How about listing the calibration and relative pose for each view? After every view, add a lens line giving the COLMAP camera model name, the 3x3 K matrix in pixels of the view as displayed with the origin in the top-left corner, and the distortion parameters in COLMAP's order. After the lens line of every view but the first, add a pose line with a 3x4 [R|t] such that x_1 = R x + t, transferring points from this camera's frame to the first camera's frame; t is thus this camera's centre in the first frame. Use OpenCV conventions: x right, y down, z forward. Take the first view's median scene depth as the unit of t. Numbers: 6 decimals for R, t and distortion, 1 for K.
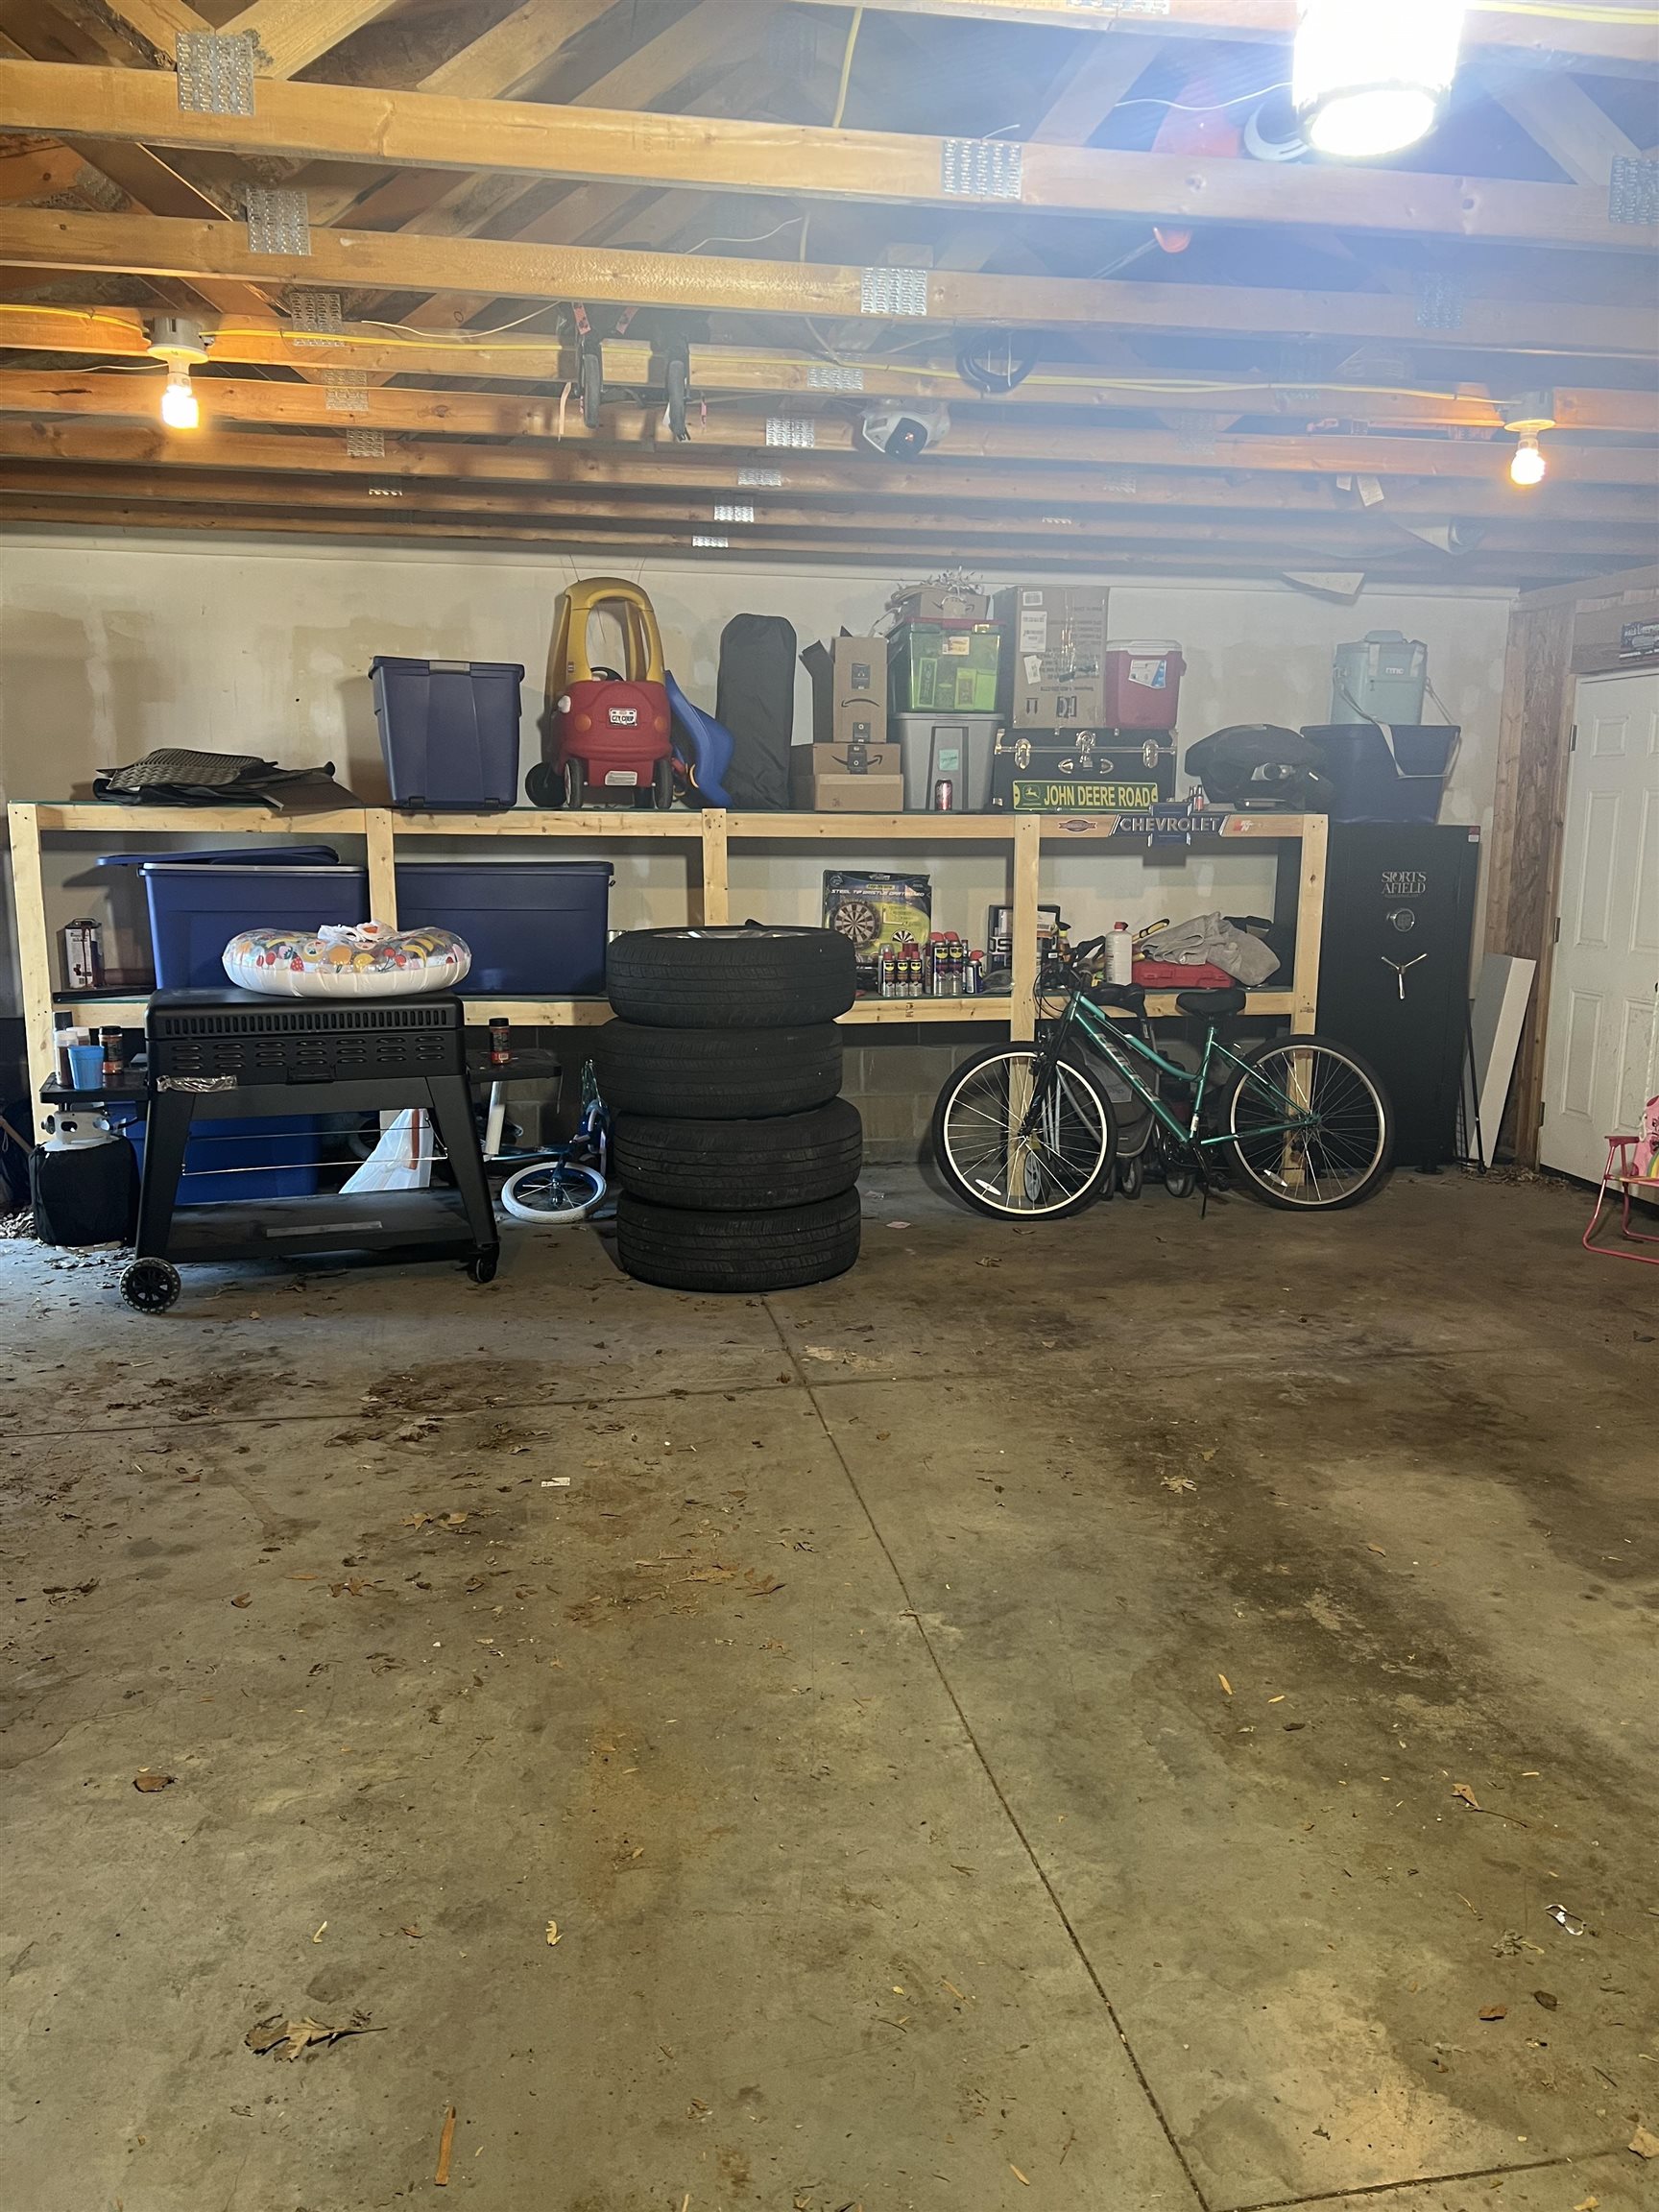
lens RADIAL K [[1677.3, 0, 829.1], [0, 1677.3, 1174.7], [0, 0, 1]] dist [0.027826, -0.054817]
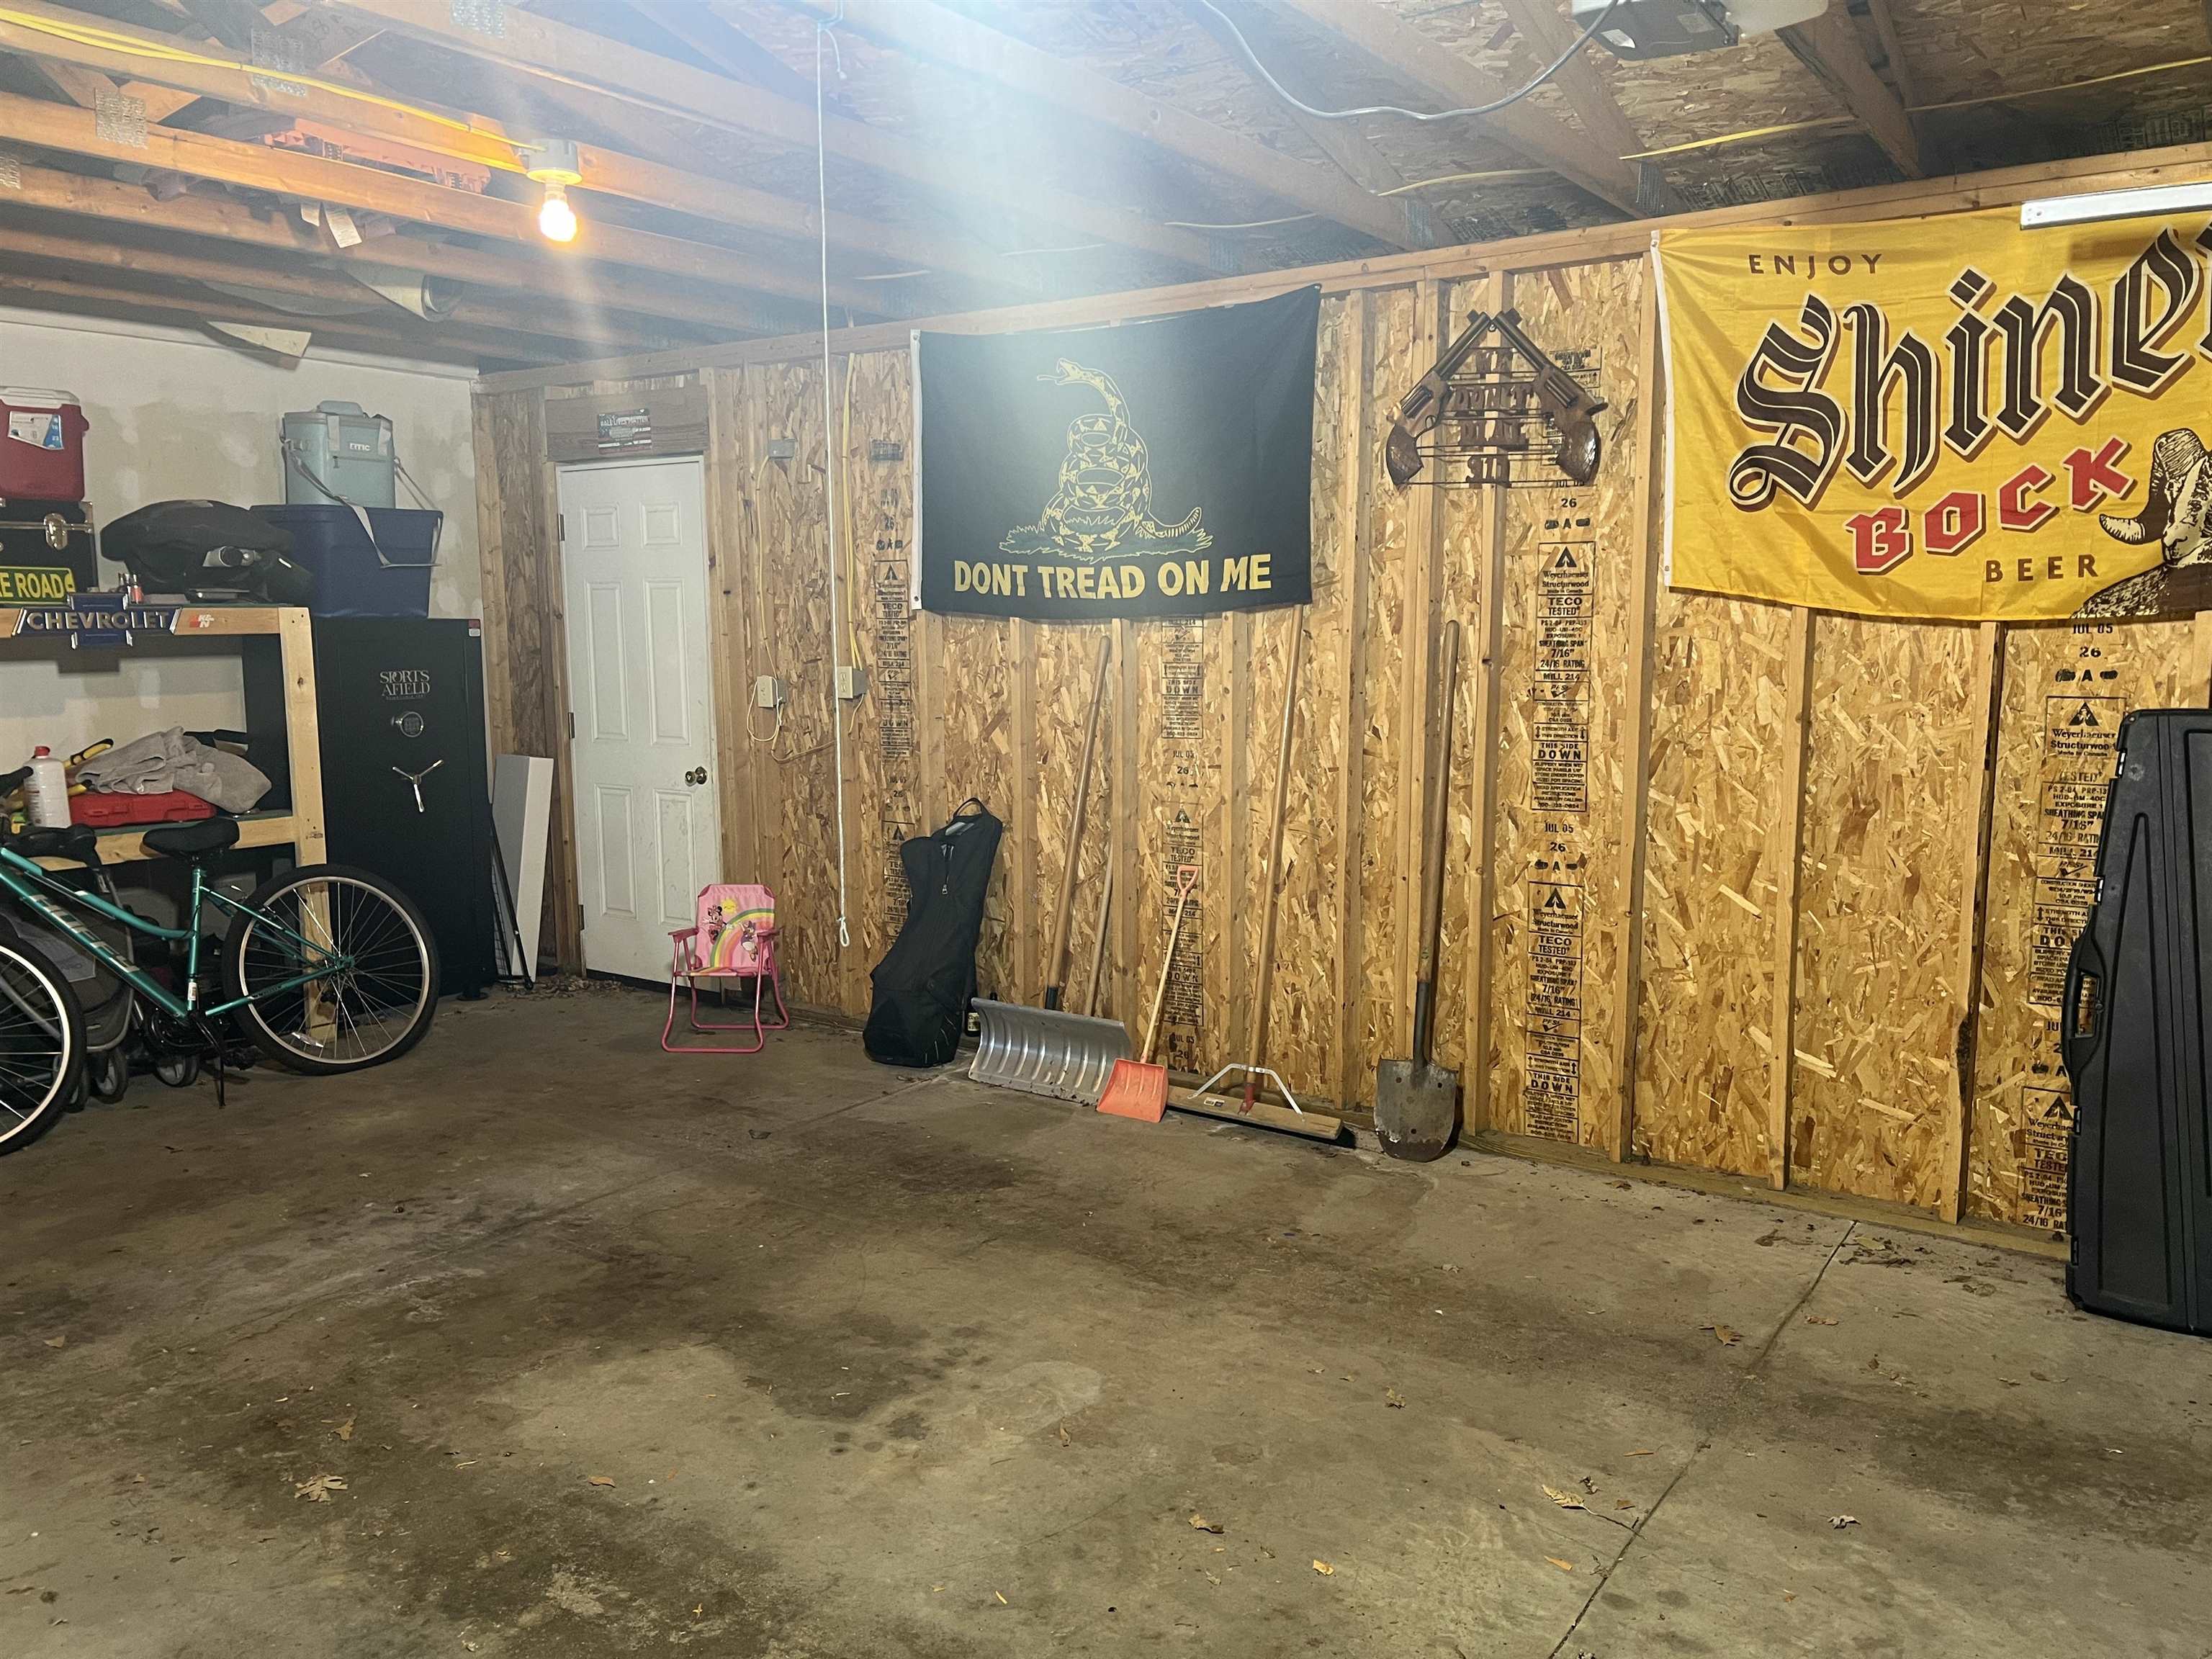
lens RADIAL K [[1656.0, 0, 1116.7], [0, 1656.0, 827.7], [0, 0, 1]] dist [0.034375, -0.035693]
pose [[0.699104, -0.100642, 0.707901, -0.026787], [0.158871, 0.987161, -0.016552, -0.024585], [-0.697147, 0.124036, 0.706117, 0.131686]]
